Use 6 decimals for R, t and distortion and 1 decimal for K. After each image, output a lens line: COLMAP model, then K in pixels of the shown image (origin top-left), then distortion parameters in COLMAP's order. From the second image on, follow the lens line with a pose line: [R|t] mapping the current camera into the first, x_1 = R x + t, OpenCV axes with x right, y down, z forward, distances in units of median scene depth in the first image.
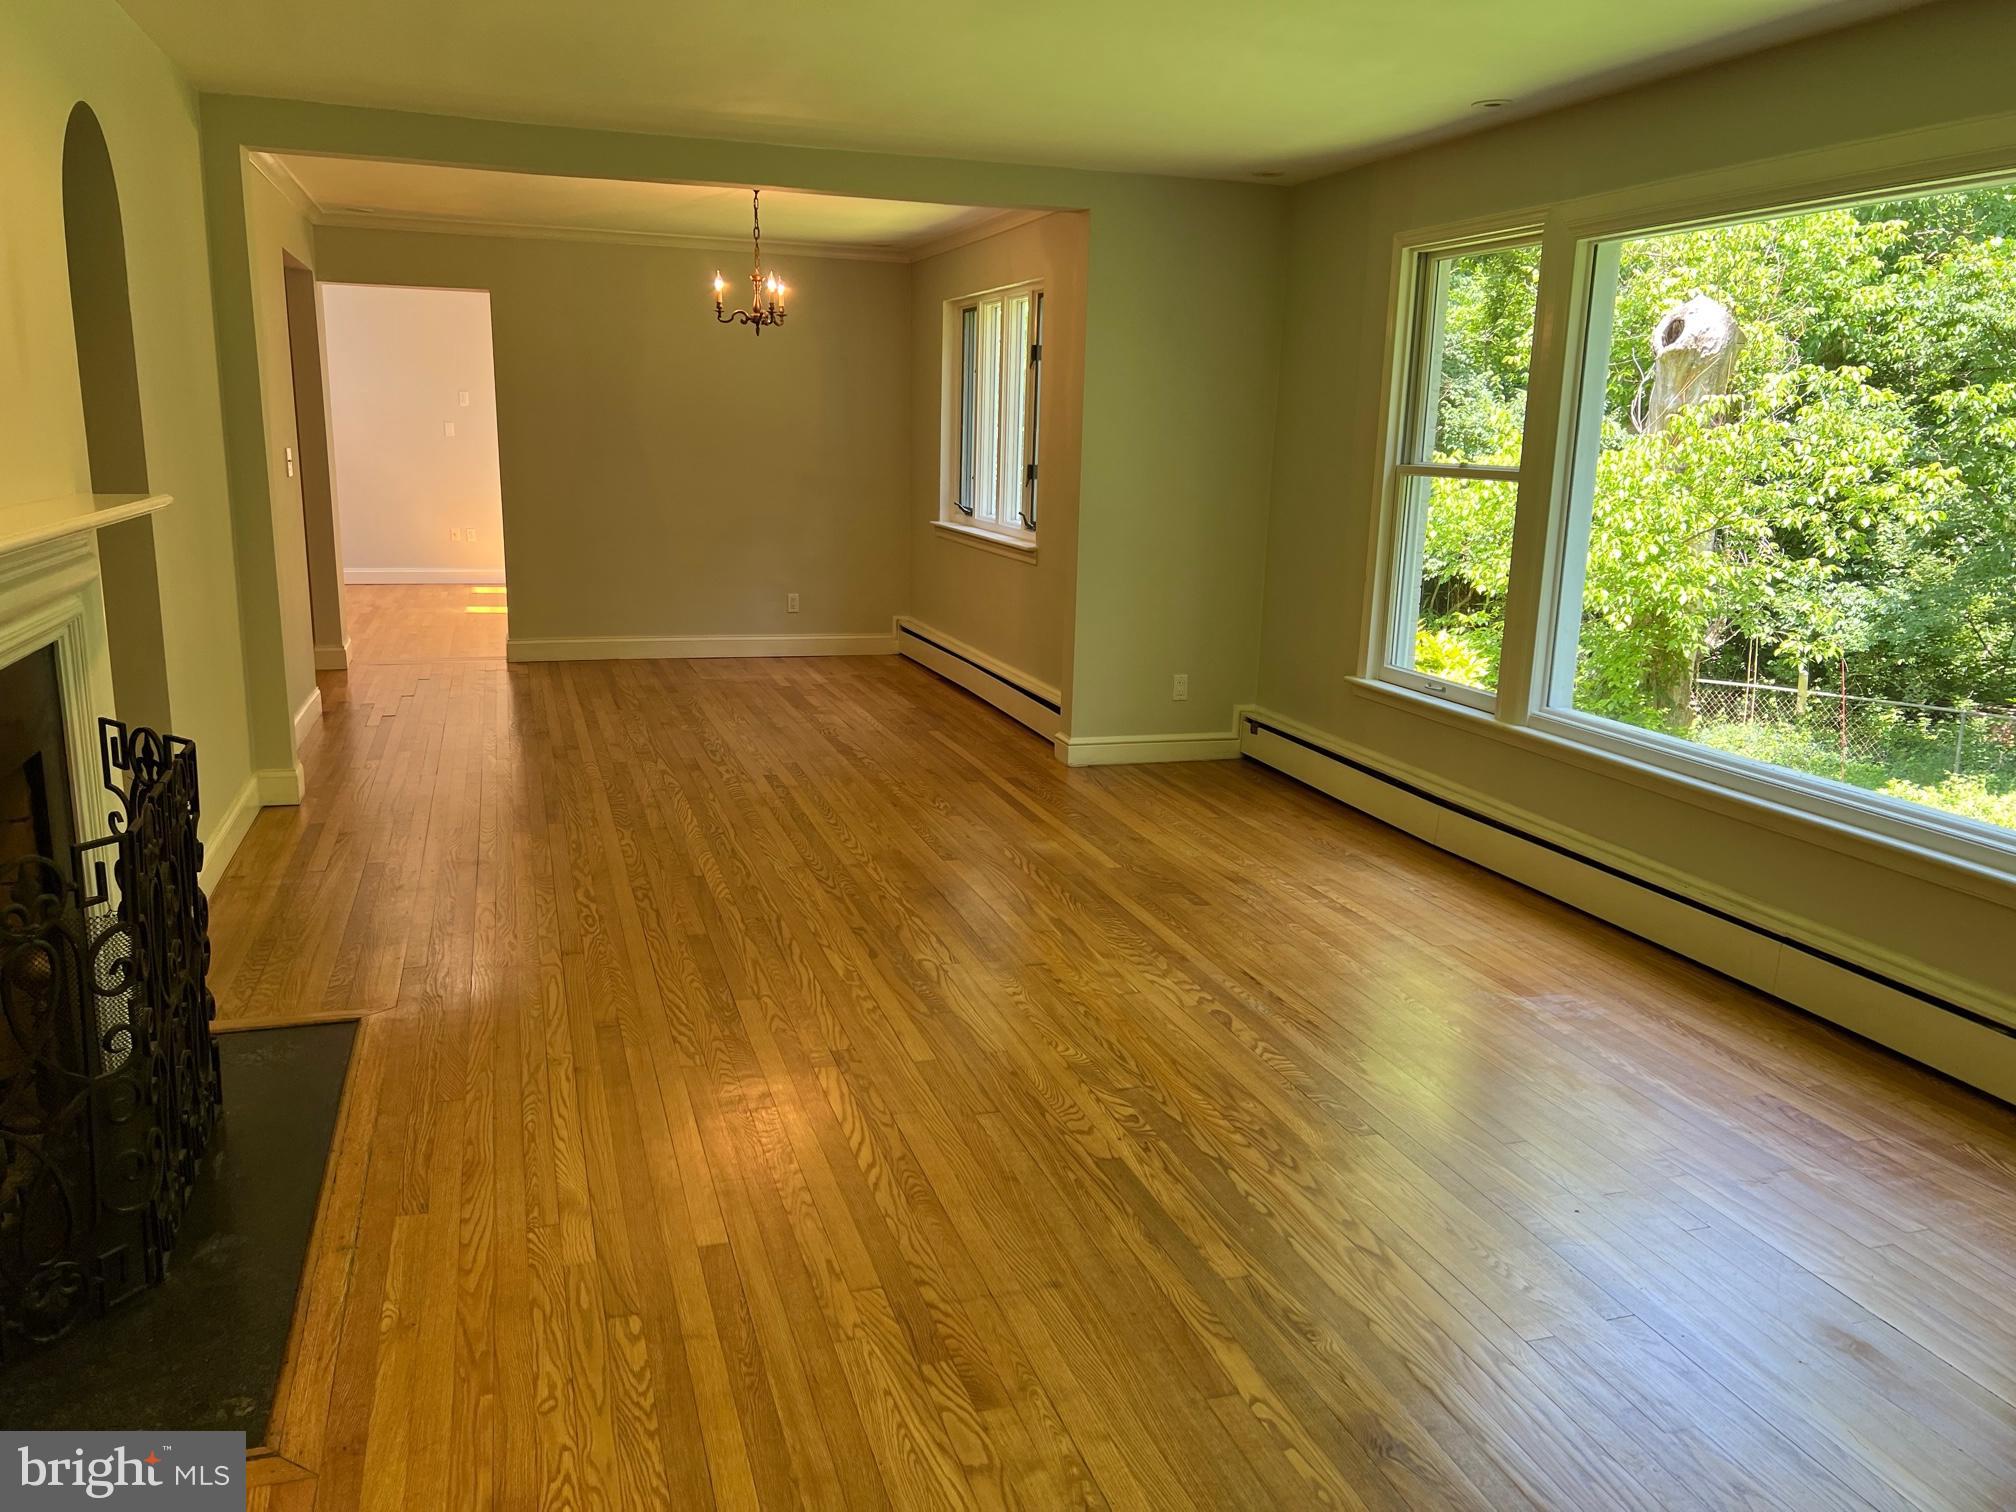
lens RADIAL K [[1519.4, 0, 1009.1], [0, 1519.4, 752.7], [0, 0, 1]] dist [0.072769, -0.085045]
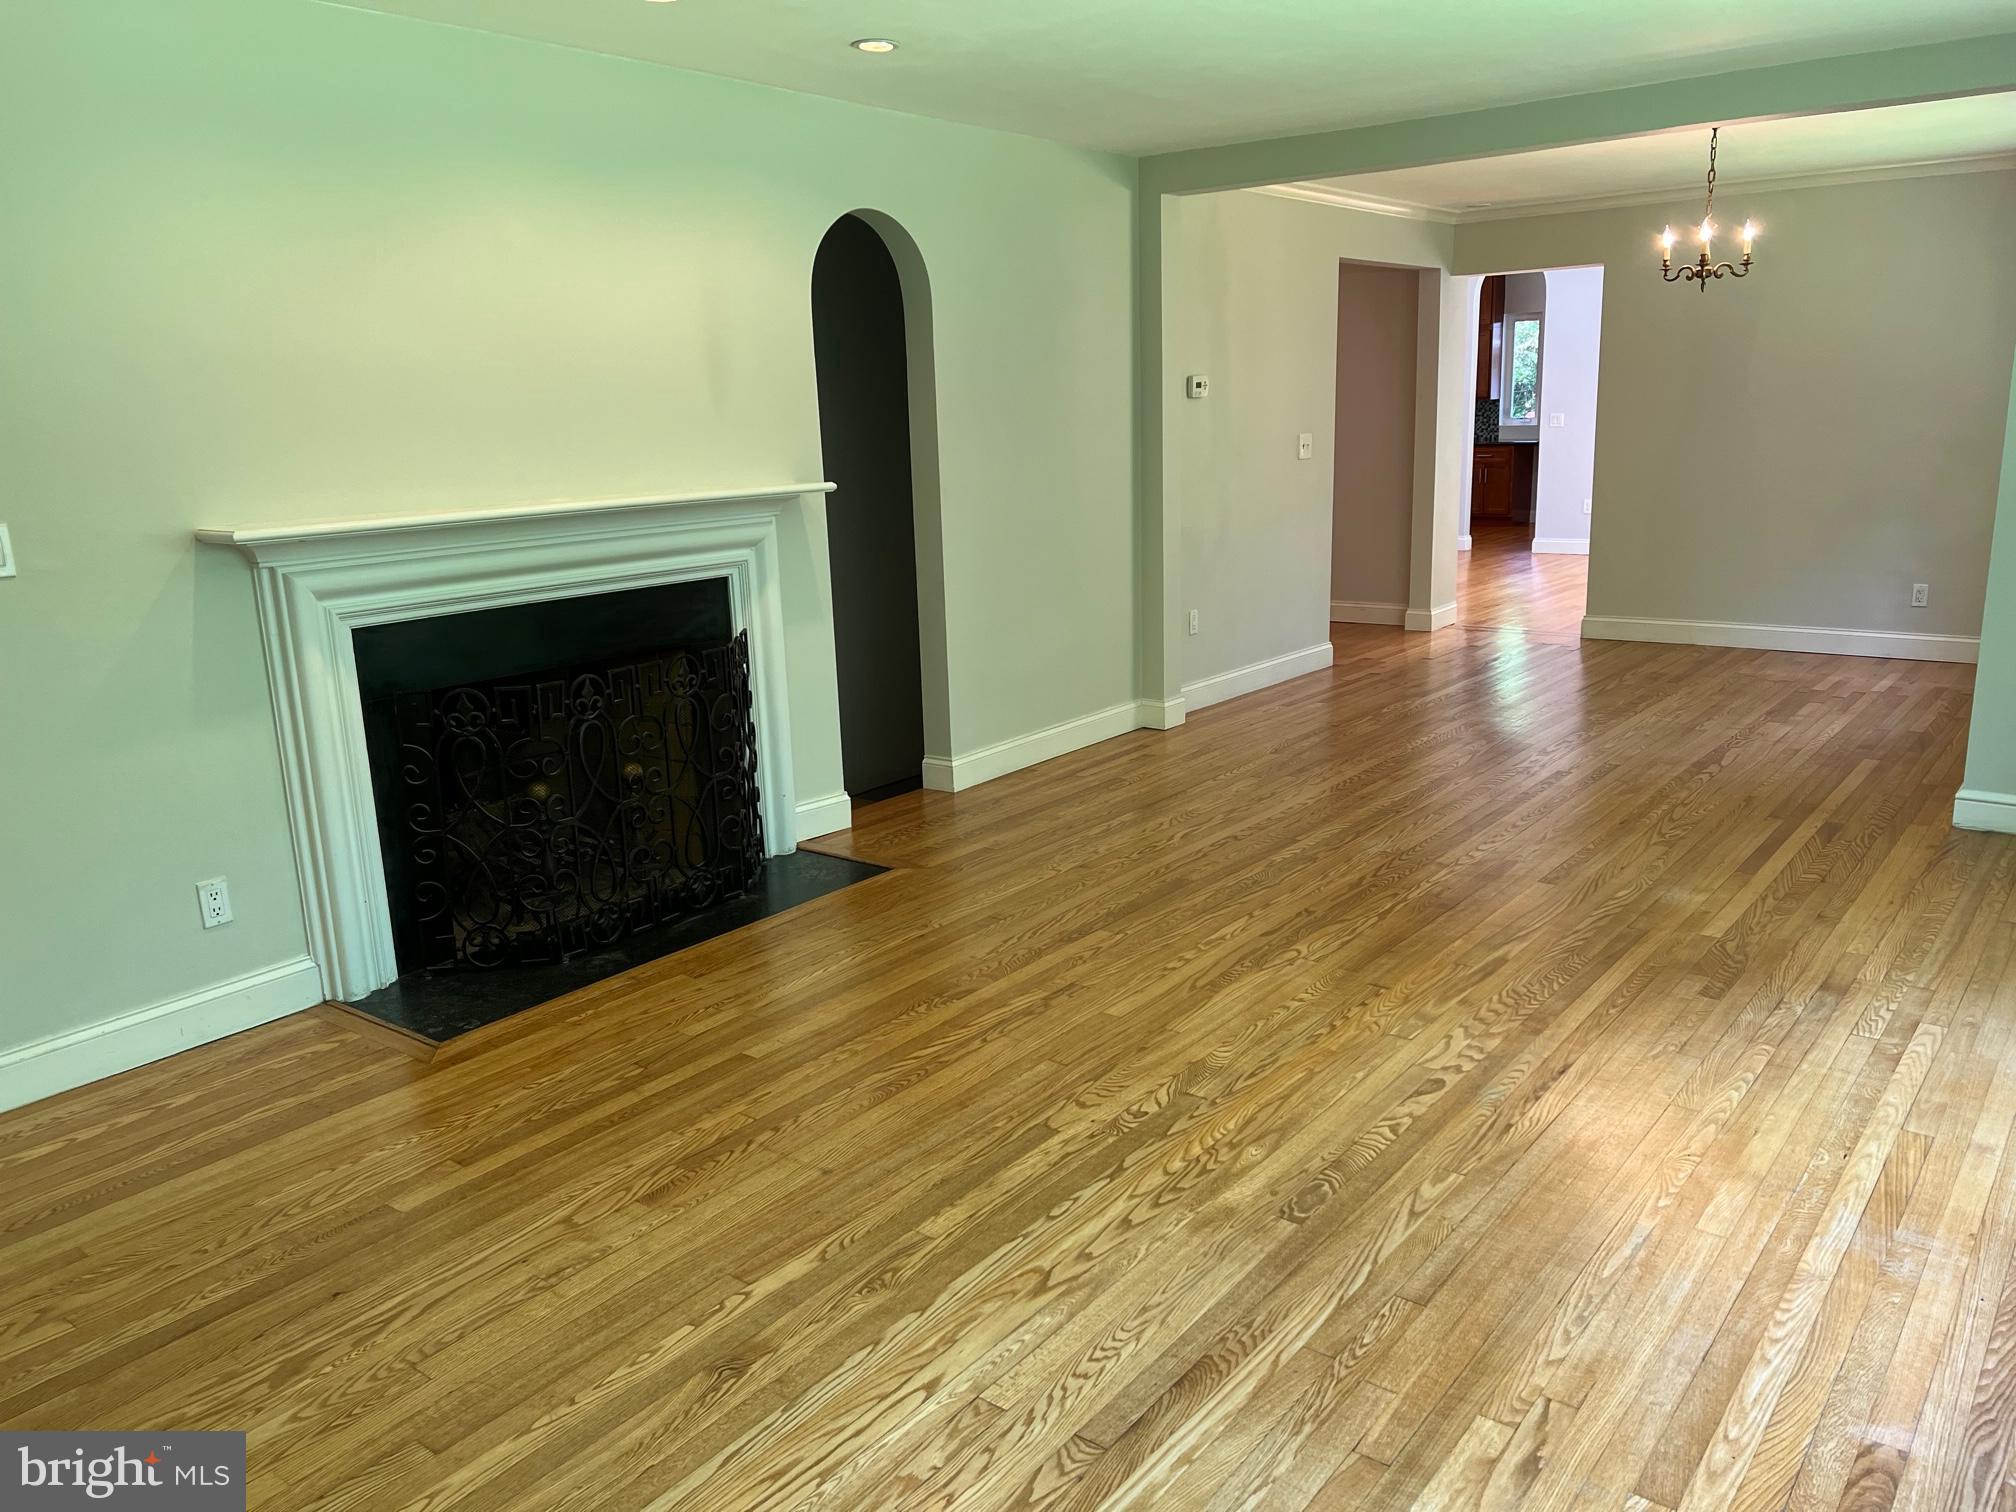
lens RADIAL K [[1519.4, 0, 1007.1], [0, 1519.4, 752.3], [0, 0, 1]] dist [0.072769, -0.085045]
pose [[0.555004, 0.147453, -0.818674, 0.639164], [-0.131185, 0.987364, 0.088901, -0.054480], [0.821438, 0.058057, 0.567335, 0.280162]]
